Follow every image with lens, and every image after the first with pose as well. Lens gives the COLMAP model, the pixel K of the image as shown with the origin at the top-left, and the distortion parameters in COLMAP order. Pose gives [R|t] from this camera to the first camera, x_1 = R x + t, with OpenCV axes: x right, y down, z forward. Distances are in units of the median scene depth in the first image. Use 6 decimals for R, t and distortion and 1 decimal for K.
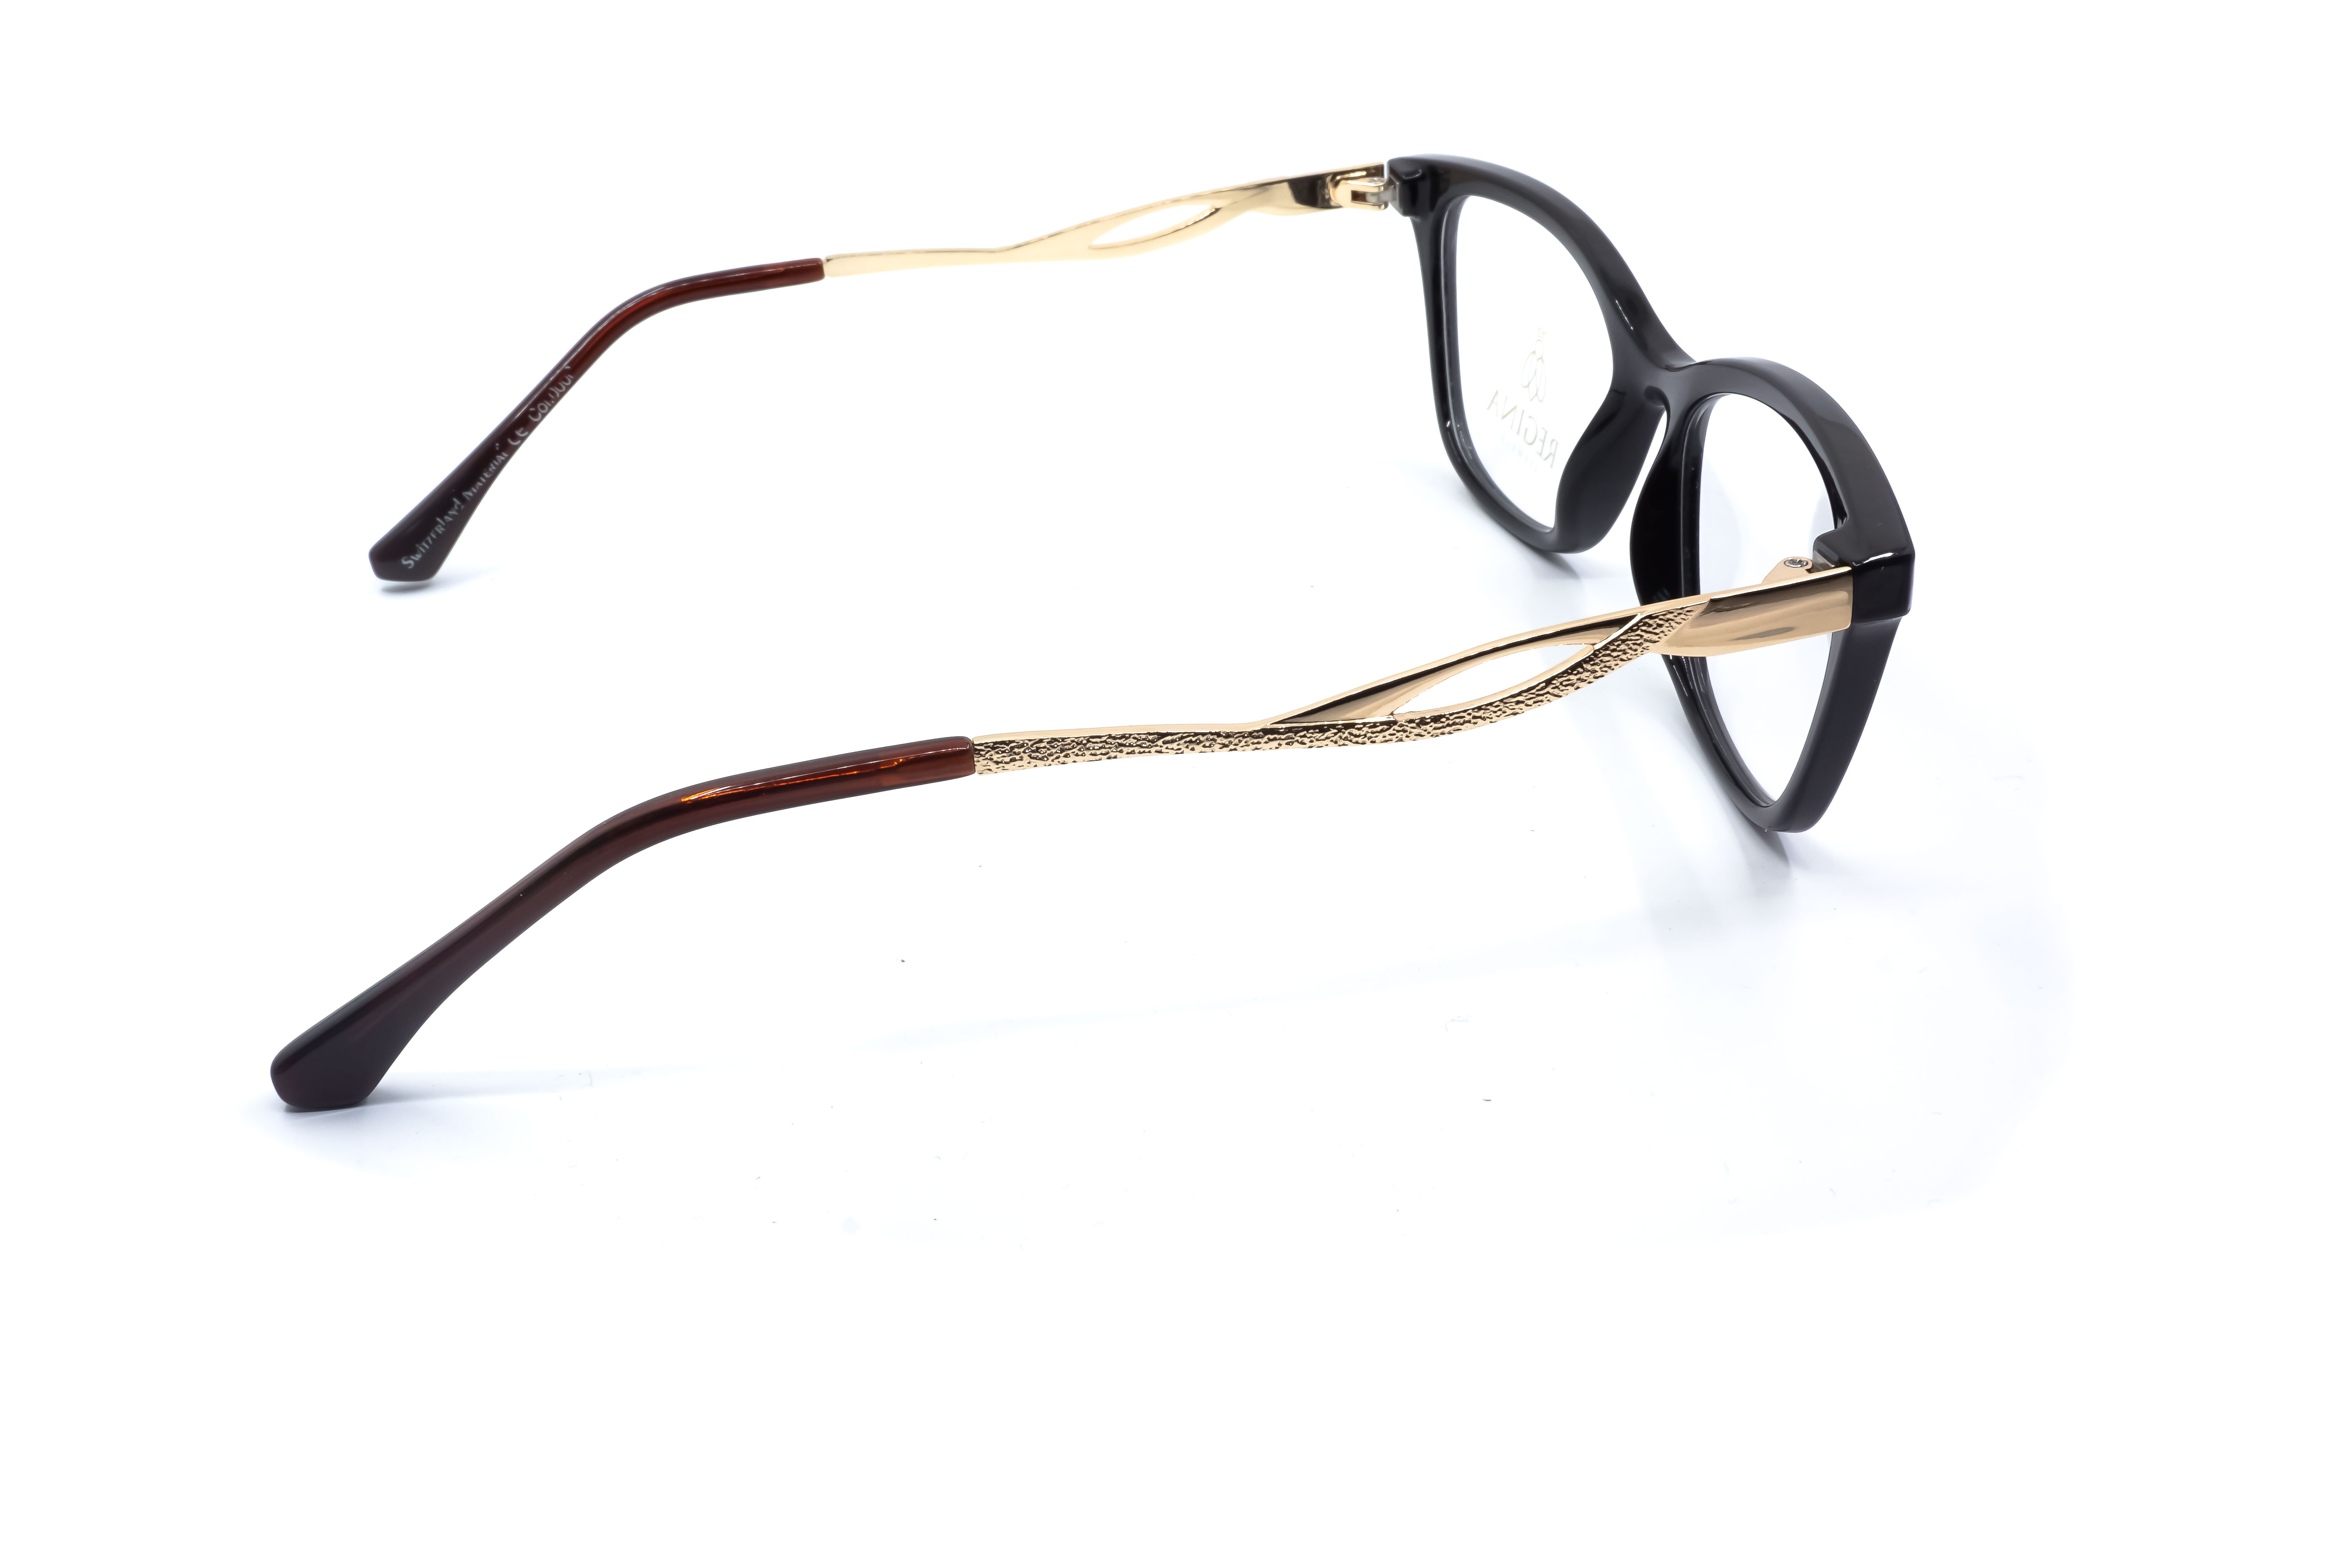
lens RADIAL K [[2355.5, 0, 1188.1], [0, 2355.5, 798.4], [0, 0, 1]] dist [0.020009, 0.000000]
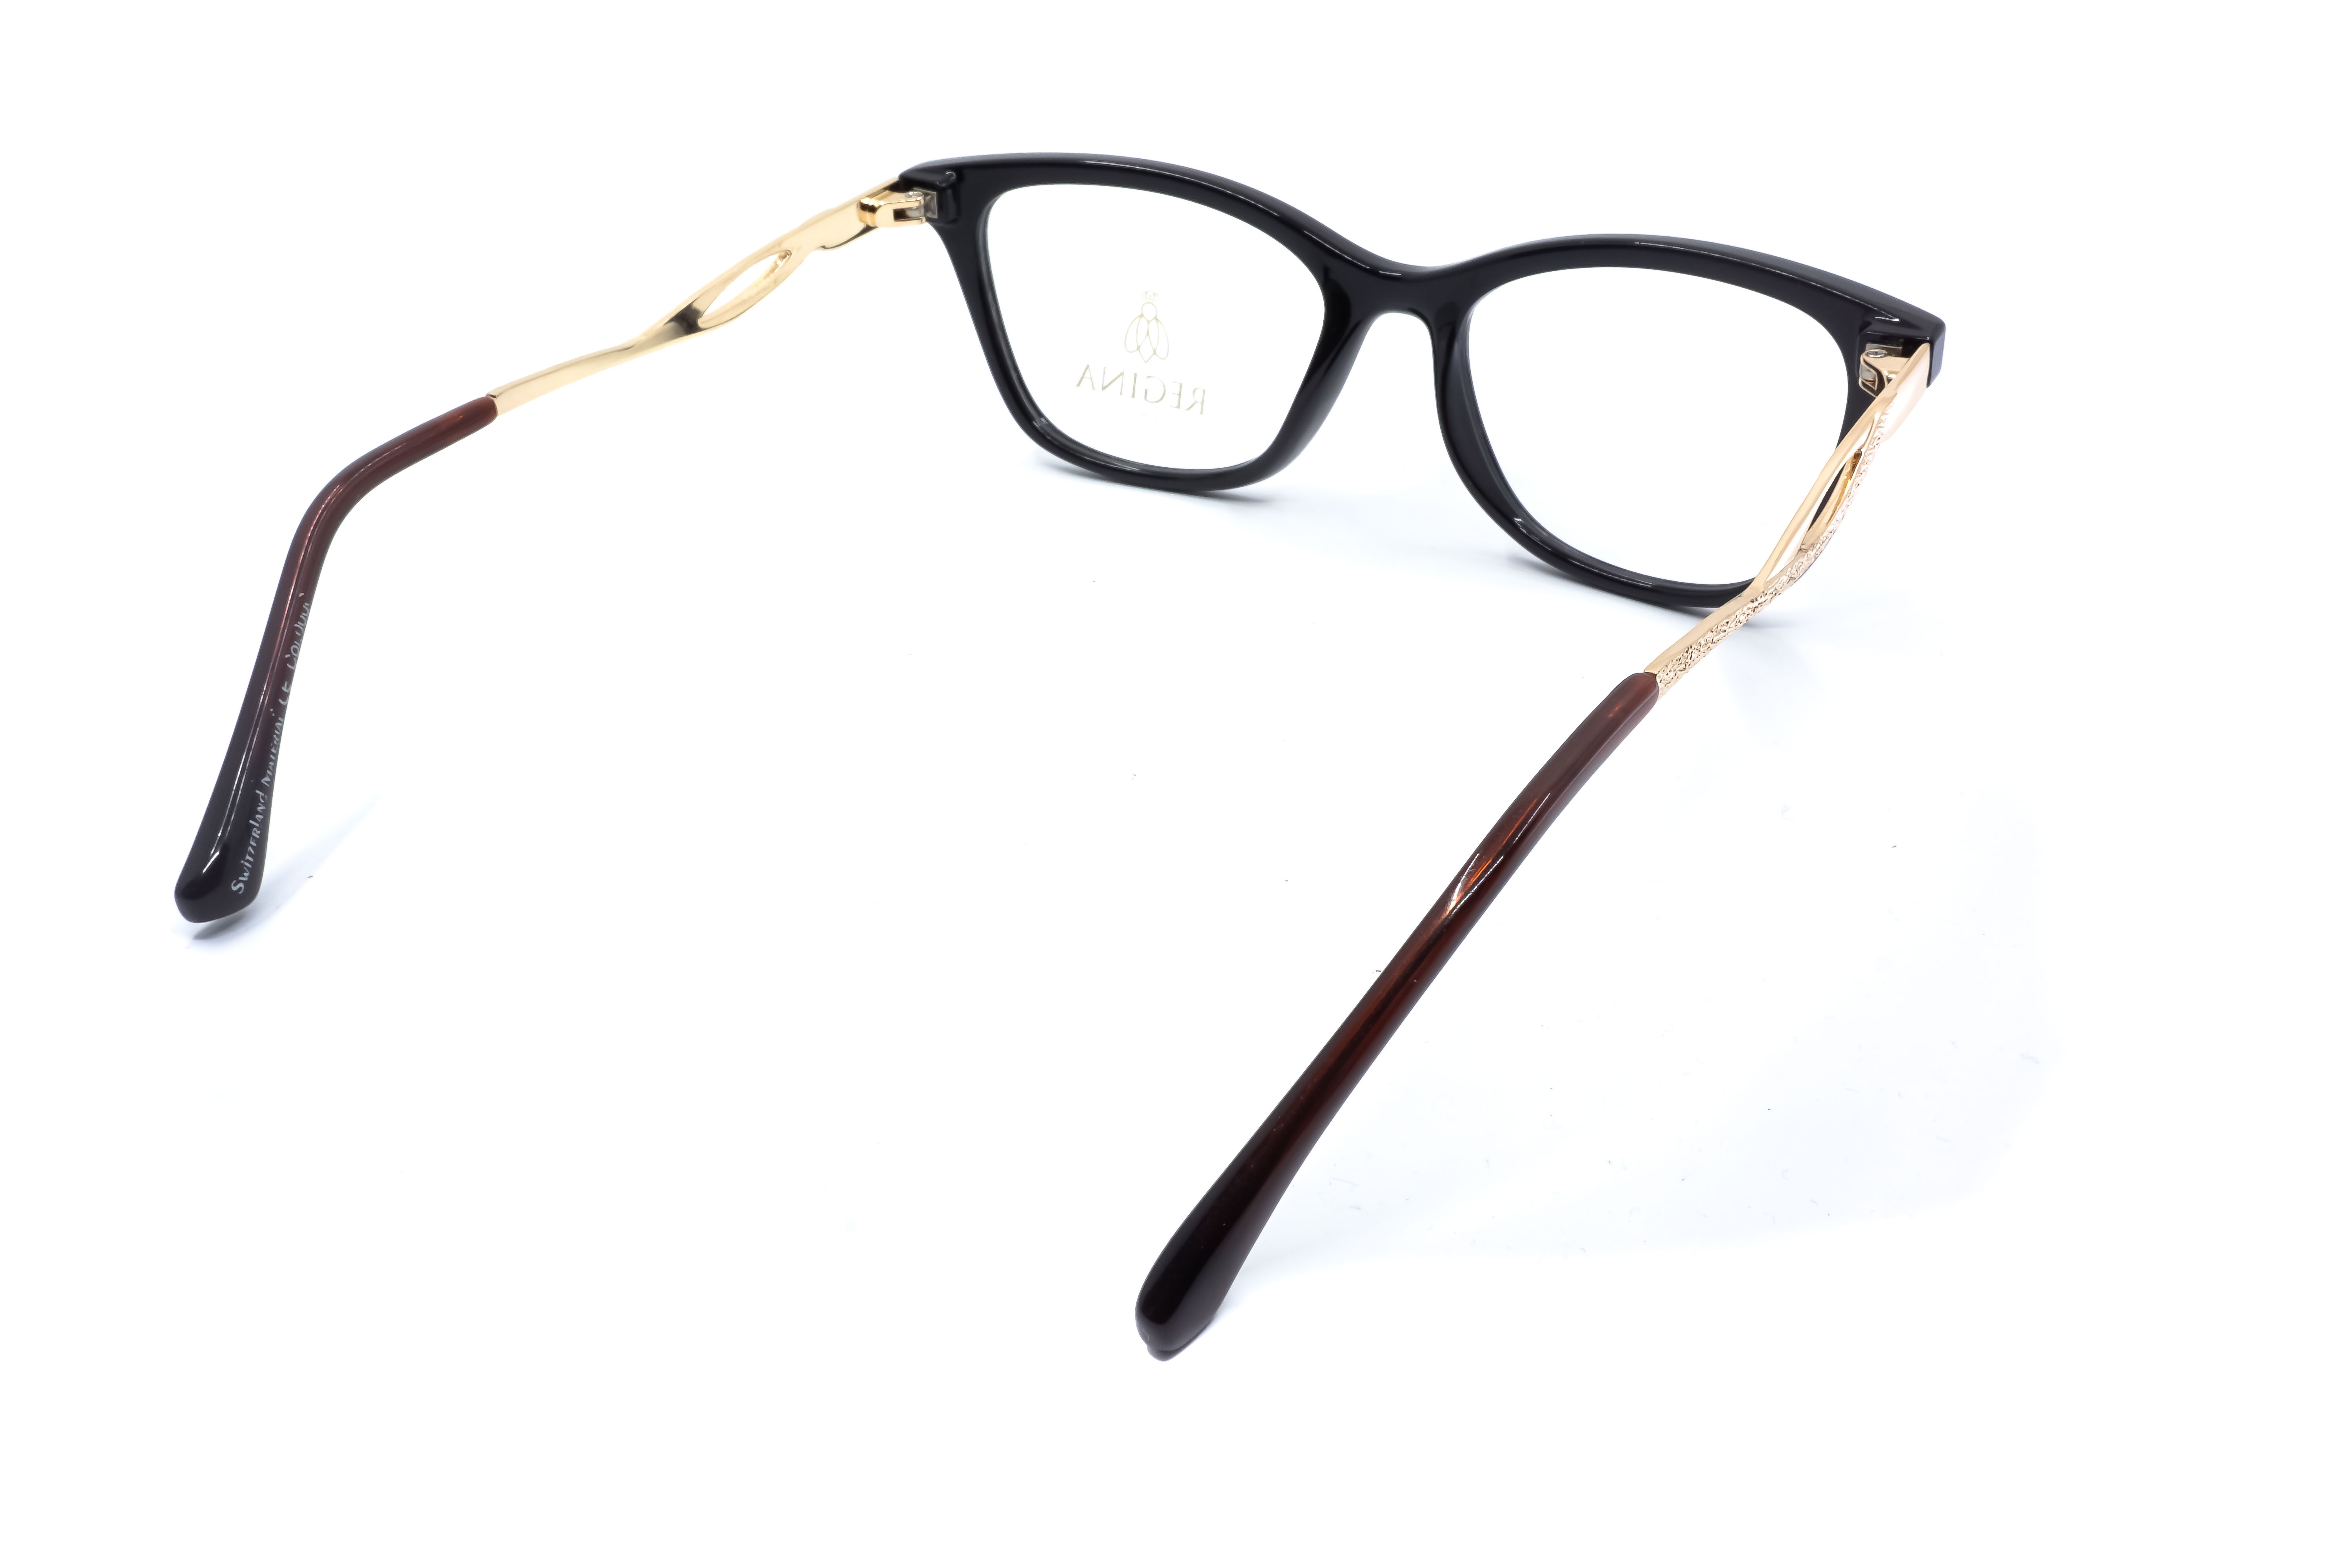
lens RADIAL K [[2355.5, 0, 1190.0], [0, 2355.5, 761.1], [0, 0, 1]] dist [0.020009, 0.000000]
pose [[0.700636, -0.335651, 0.629641, -0.581970], [0.353501, 0.929822, 0.102313, -0.106851], [-0.619795, 0.150894, 0.770120, 0.209492]]
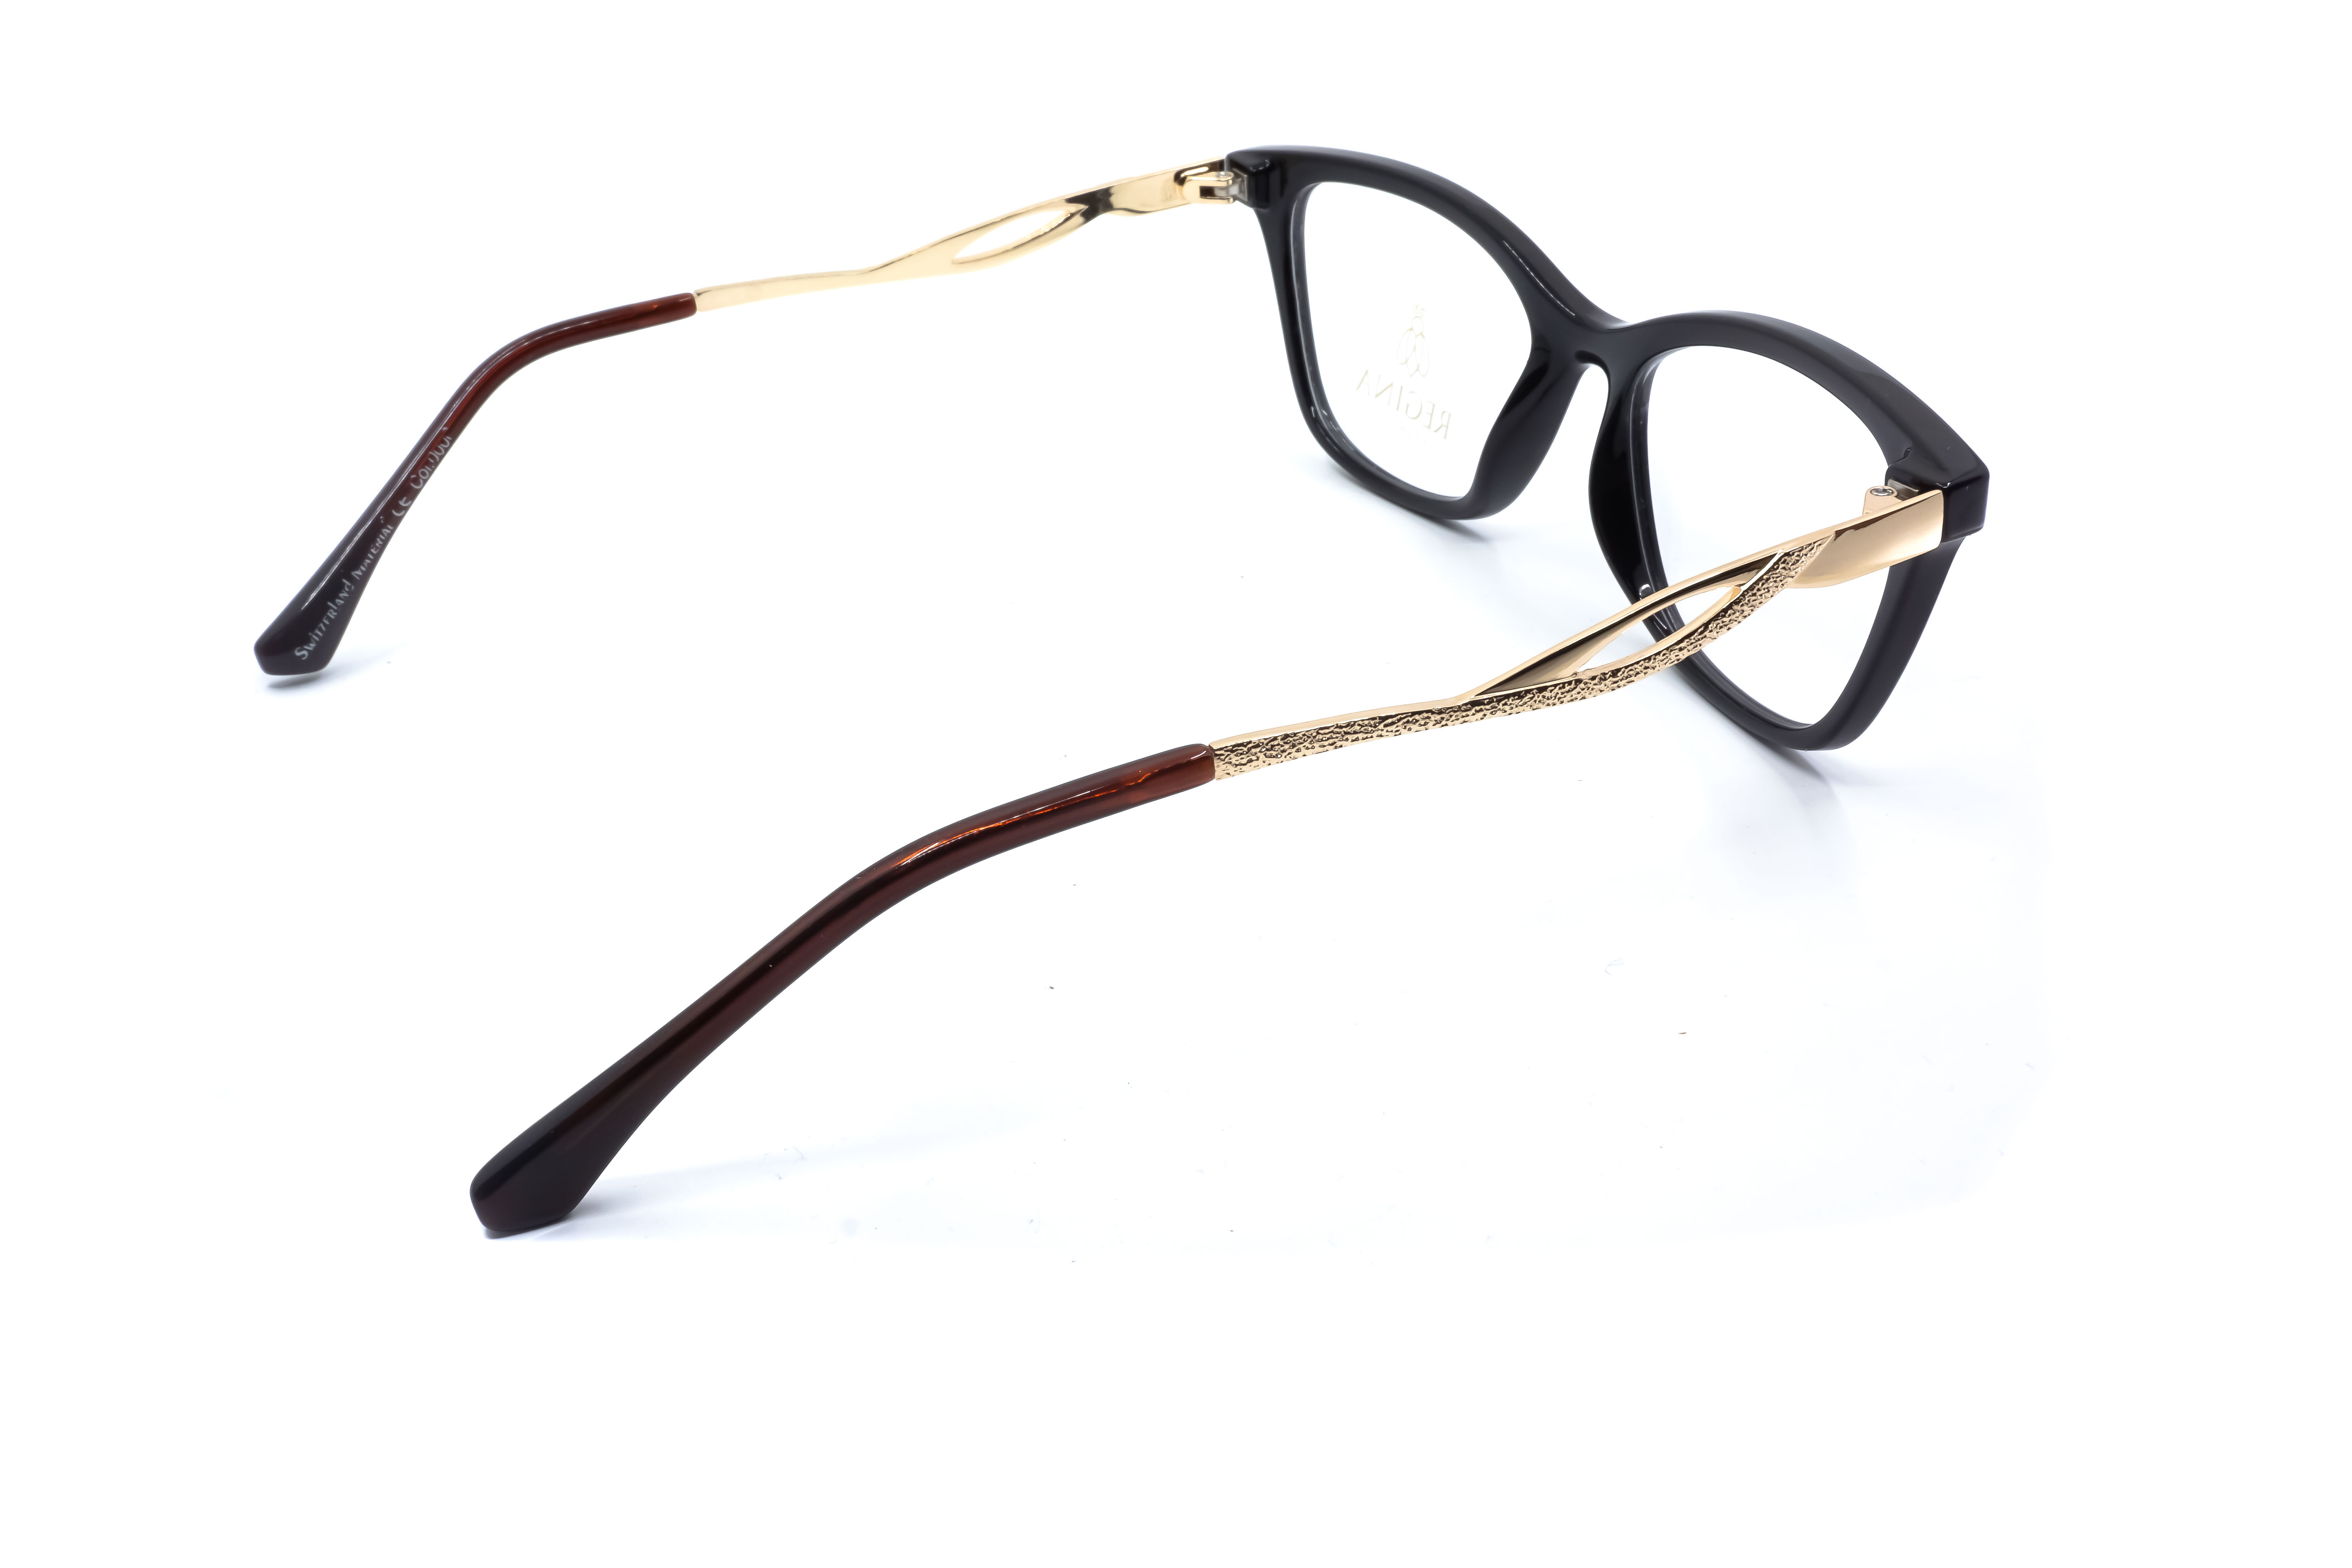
lens RADIAL K [[2355.5, 0, 1192.0], [0, 2355.5, 786.3], [0, 0, 1]] dist [0.020009, 0.000000]
pose [[0.965907, -0.125462, 0.226459, -0.209209], [0.127438, 0.991829, 0.005930, -0.009438], [-0.225353, 0.023132, 0.974003, 0.022565]]
